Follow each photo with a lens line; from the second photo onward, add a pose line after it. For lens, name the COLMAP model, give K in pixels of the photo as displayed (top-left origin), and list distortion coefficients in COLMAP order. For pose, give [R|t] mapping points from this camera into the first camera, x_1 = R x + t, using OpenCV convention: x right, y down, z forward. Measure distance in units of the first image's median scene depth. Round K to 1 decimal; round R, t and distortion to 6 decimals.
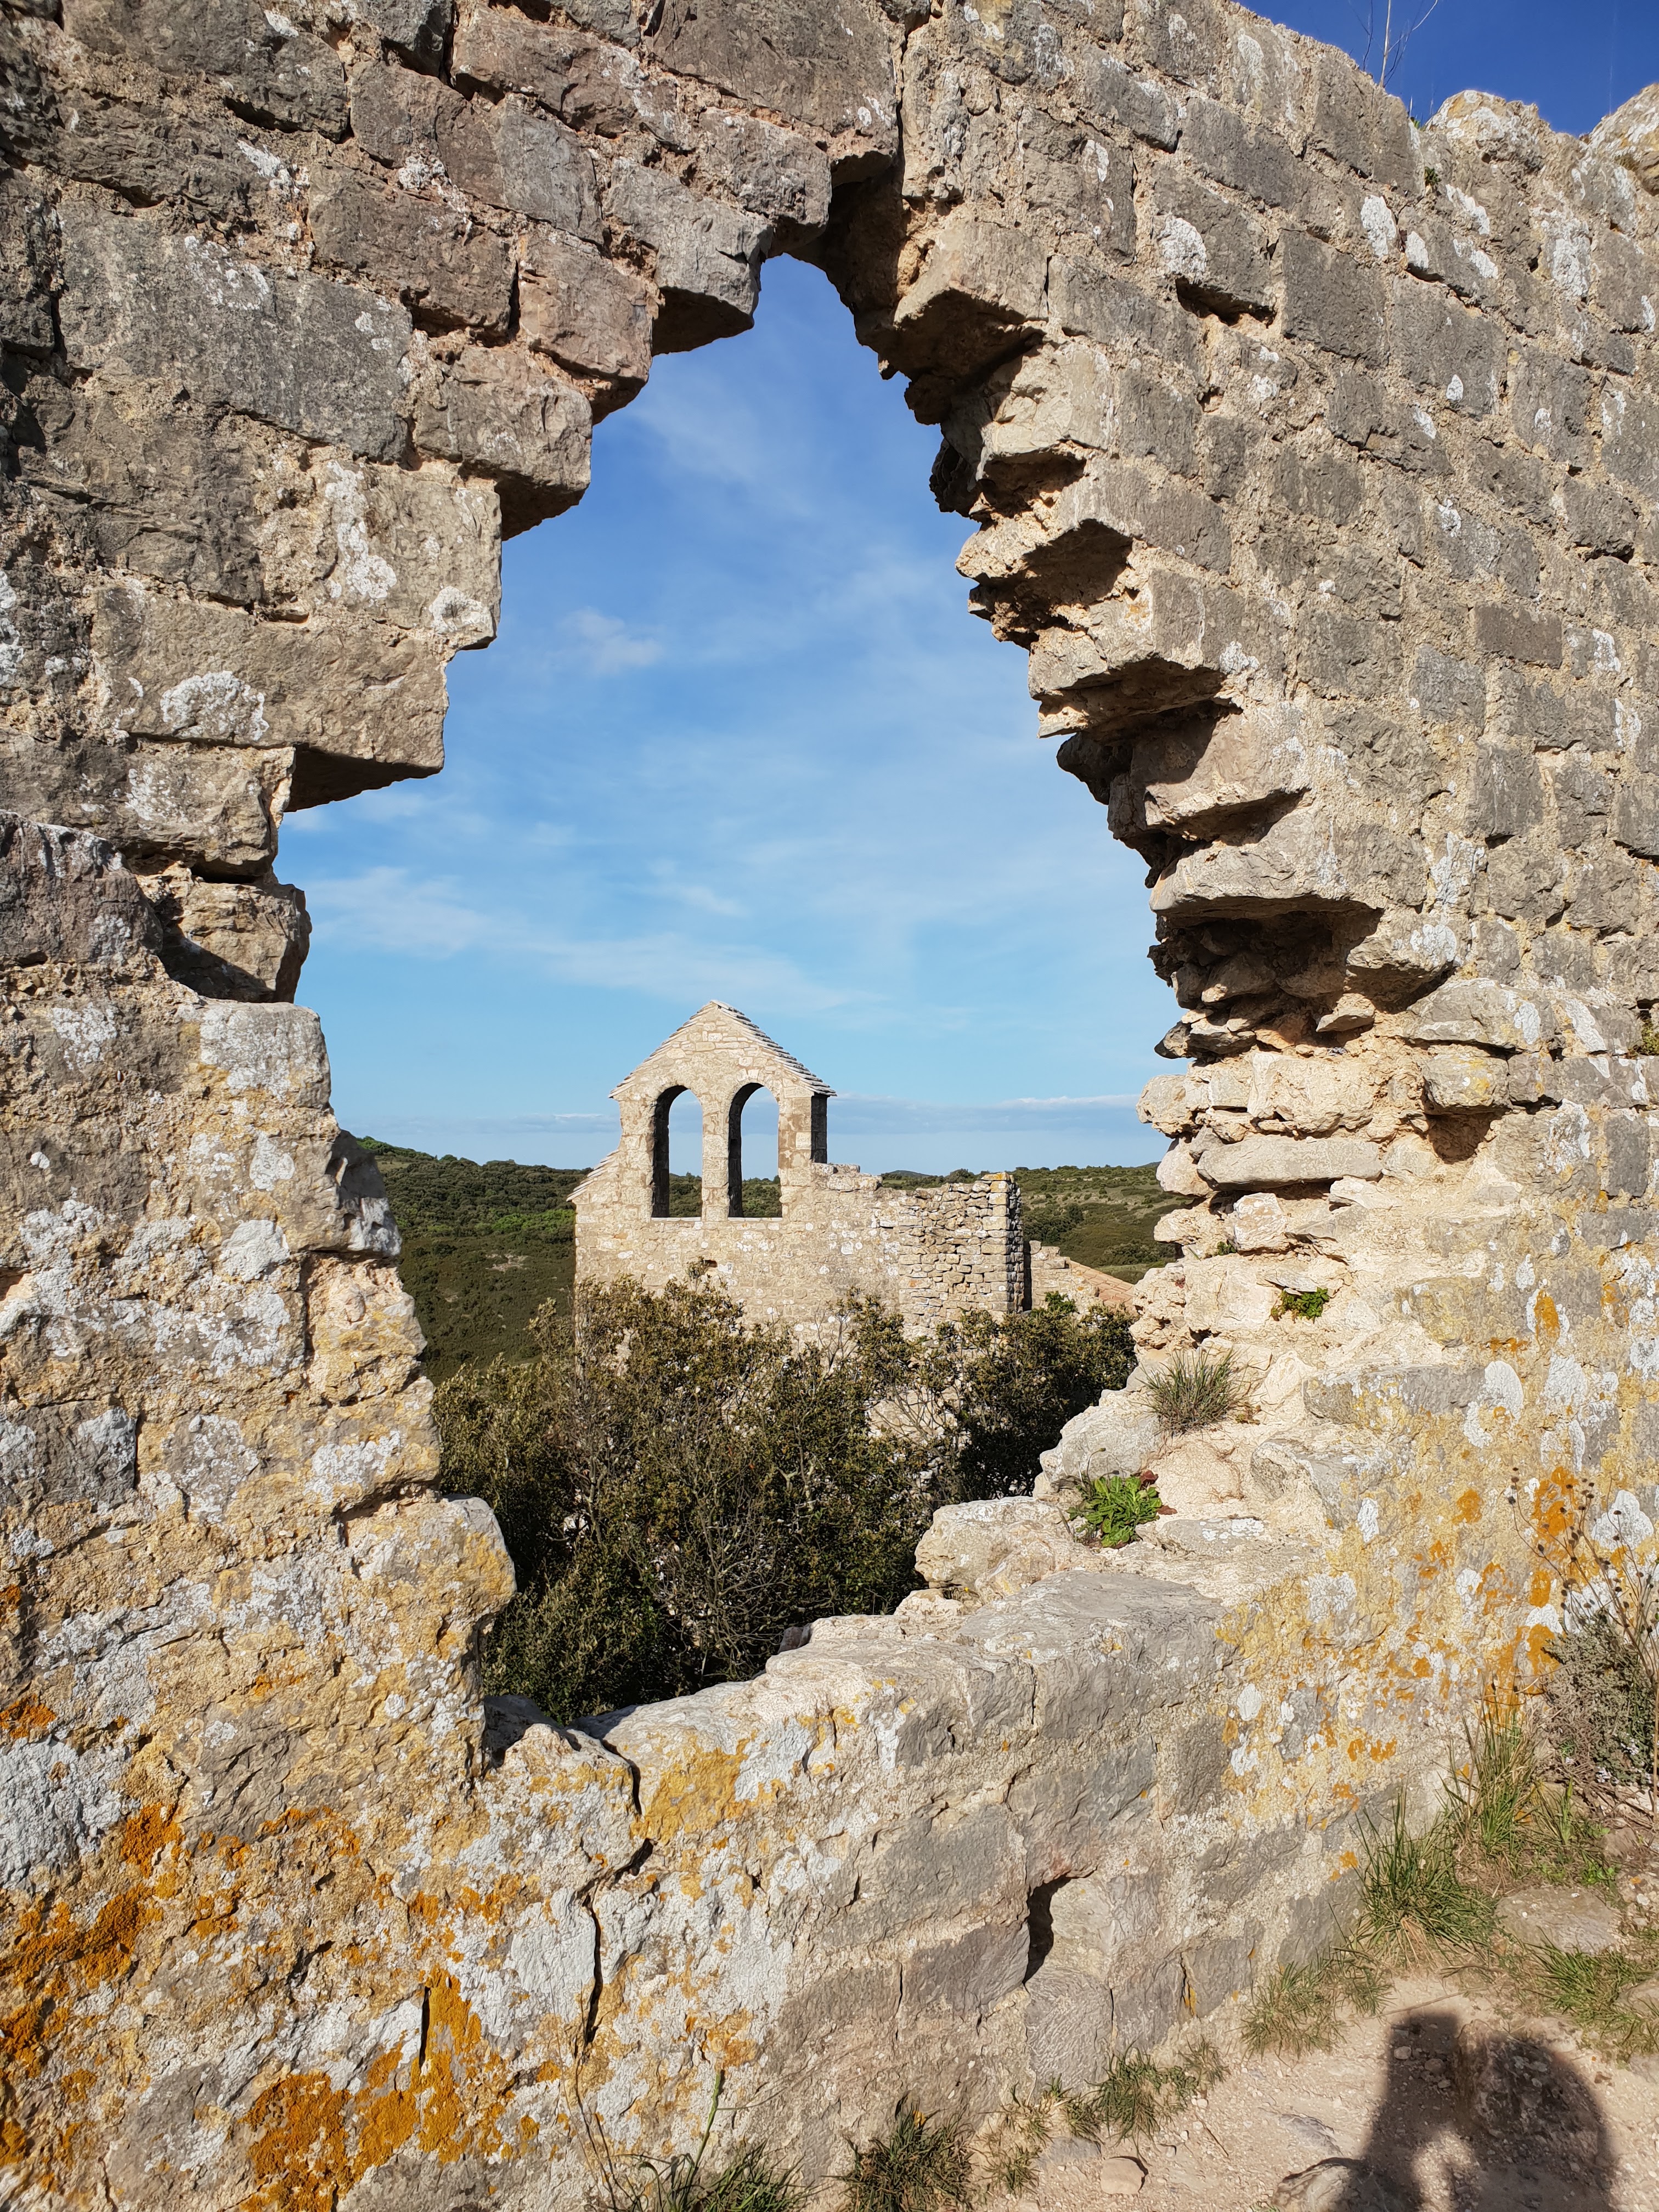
lens RADIAL K [[1716.4, 0, 814.7], [0, 1716.4, 1091.2], [0, 0, 1]] dist [0.066888, -0.082328]
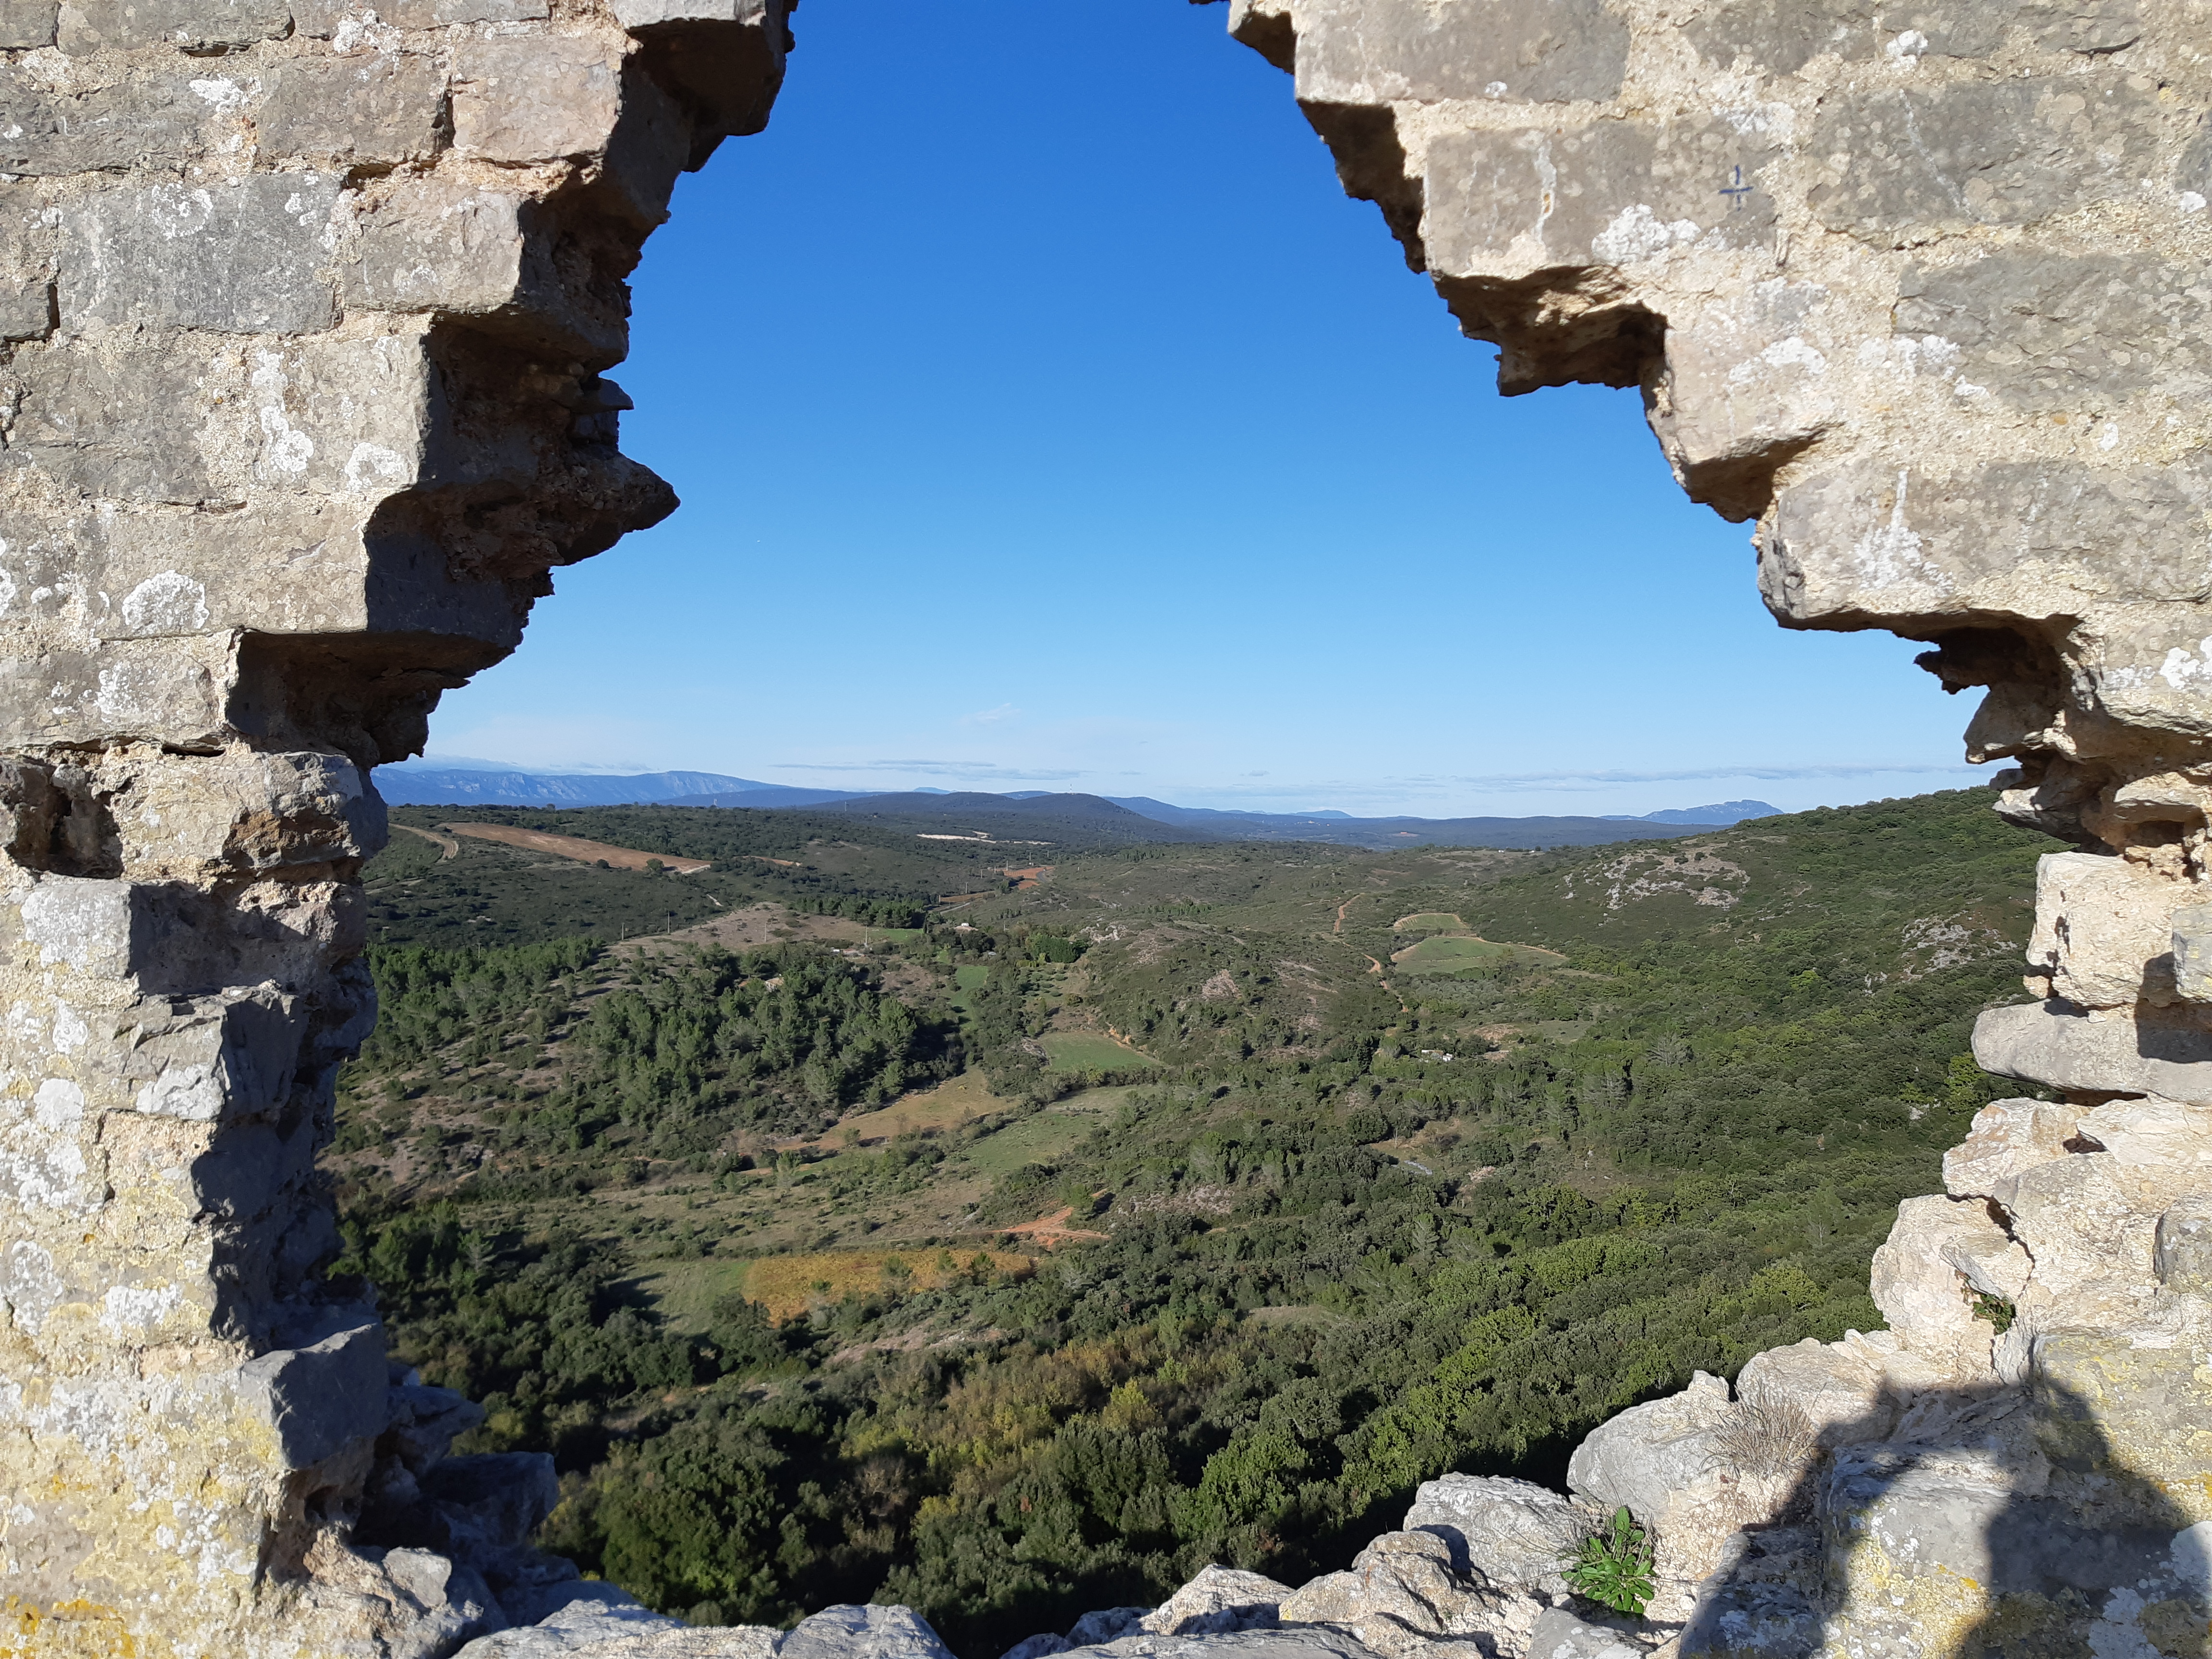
lens RADIAL K [[1716.4, 0, 1113.8], [0, 1716.4, 813.2], [0, 0, 1]] dist [0.066888, -0.082328]
pose [[0.658092, 0.021380, -0.752634, 0.930613], [0.019442, 0.998781, 0.045372, -0.129740], [0.752686, -0.044491, 0.656874, 0.737626]]
